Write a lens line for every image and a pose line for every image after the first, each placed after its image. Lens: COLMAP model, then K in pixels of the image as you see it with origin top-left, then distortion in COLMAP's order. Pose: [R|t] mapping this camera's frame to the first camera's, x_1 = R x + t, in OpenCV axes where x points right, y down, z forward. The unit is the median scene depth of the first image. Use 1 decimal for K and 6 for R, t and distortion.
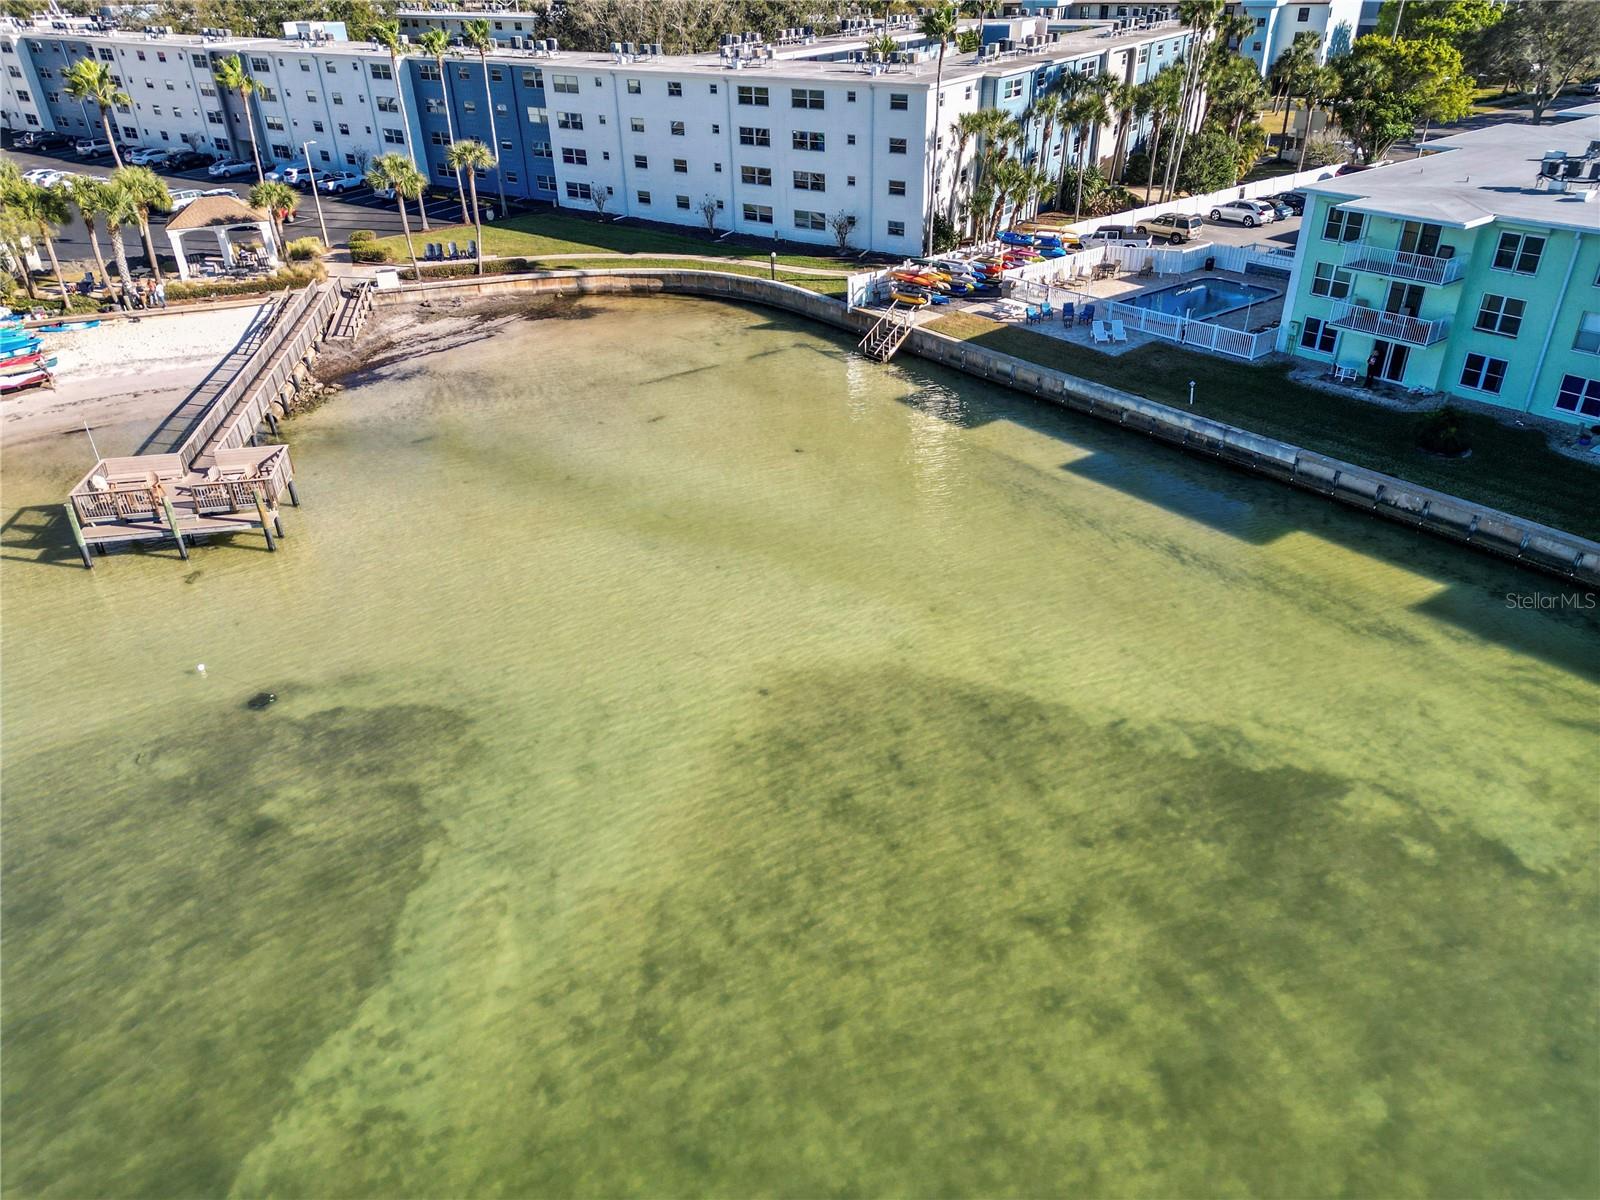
lens RADIAL K [[1117.7, 0, 793.4], [0, 1117.7, 598.9], [0, 0, 1]] dist [0.083791, -0.079385]
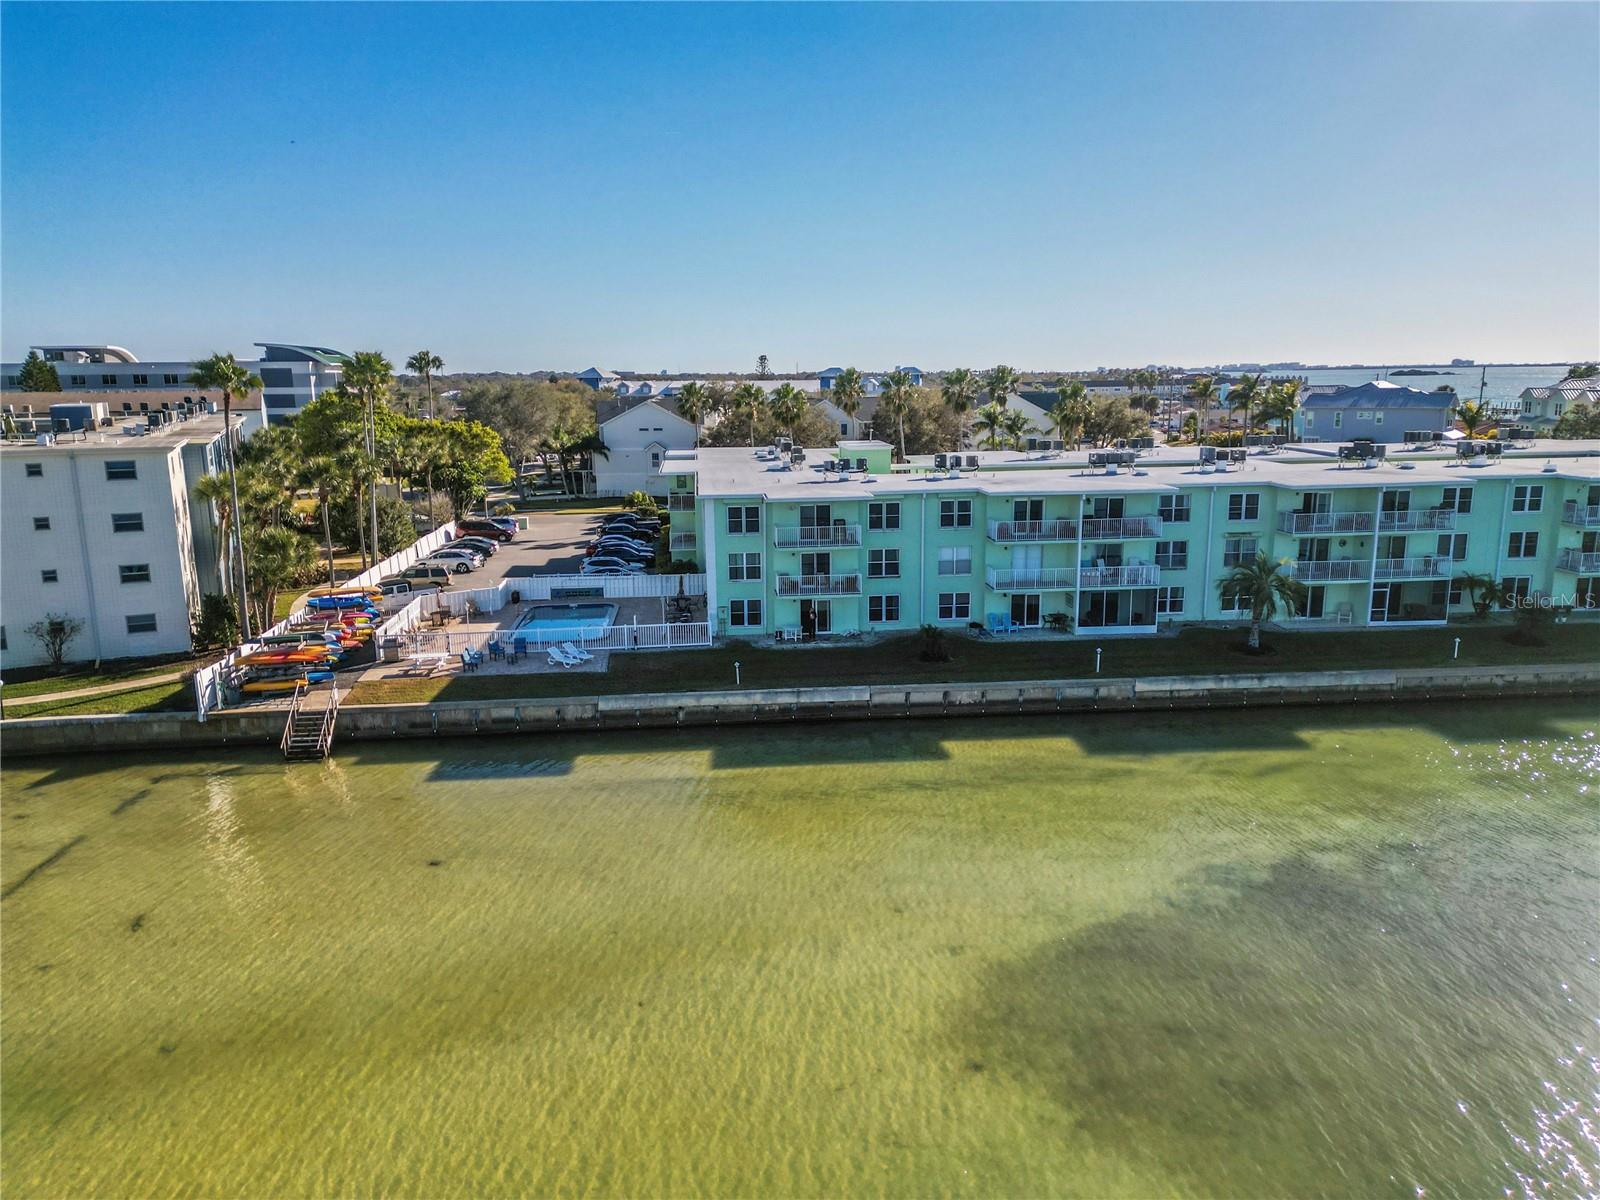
lens RADIAL K [[1114.5, 0, 792.9], [0, 1114.5, 600.3], [0, 0, 1]] dist [0.107535, -0.116832]
pose [[0.524298, -0.149575, 0.838295, -0.351251], [0.425477, 0.898770, -0.105742, -0.085745], [-0.737619, 0.412115, 0.534864, 0.296656]]
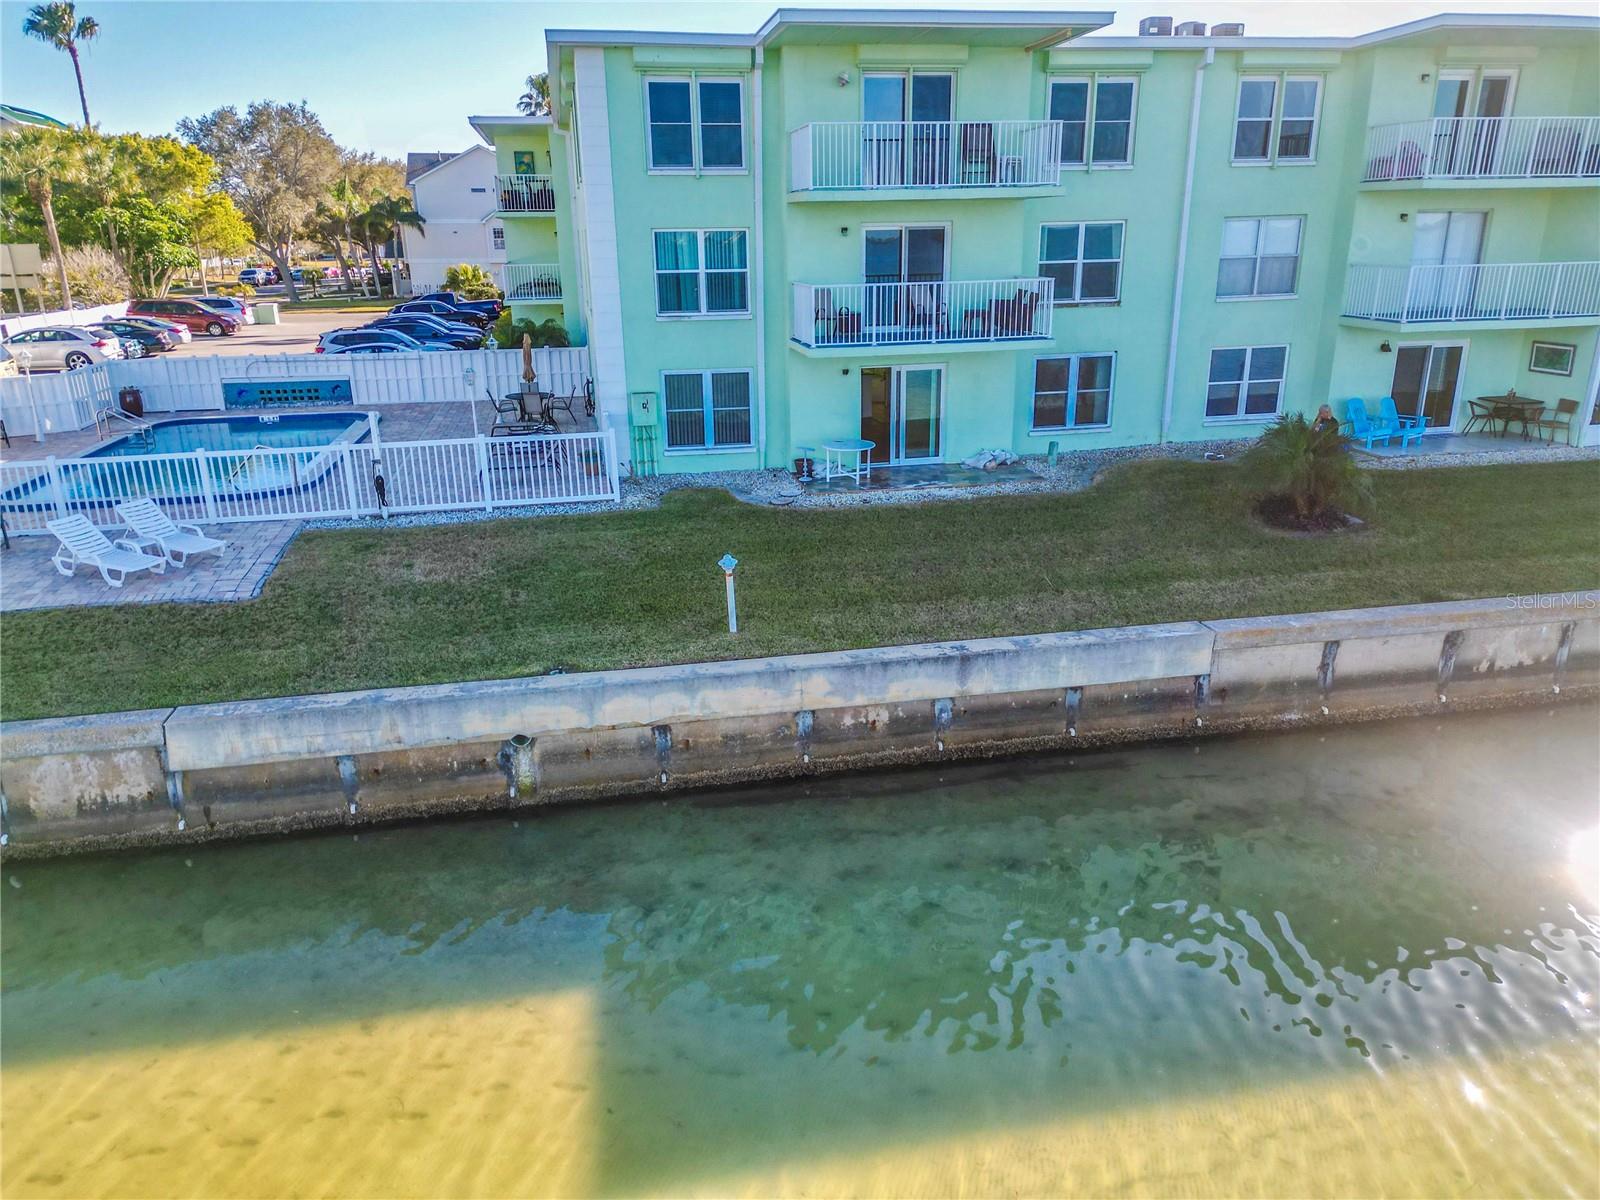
lens RADIAL K [[1116.0, 0, 793.7], [0, 1116.0, 601.2], [0, 0, 1]] dist [0.090359, -0.091501]
pose [[0.429356, -0.264022, 0.863681, 0.089591], [0.455175, 0.889236, 0.045556, -0.141143], [-0.780044, 0.373566, 0.501975, 0.643167]]
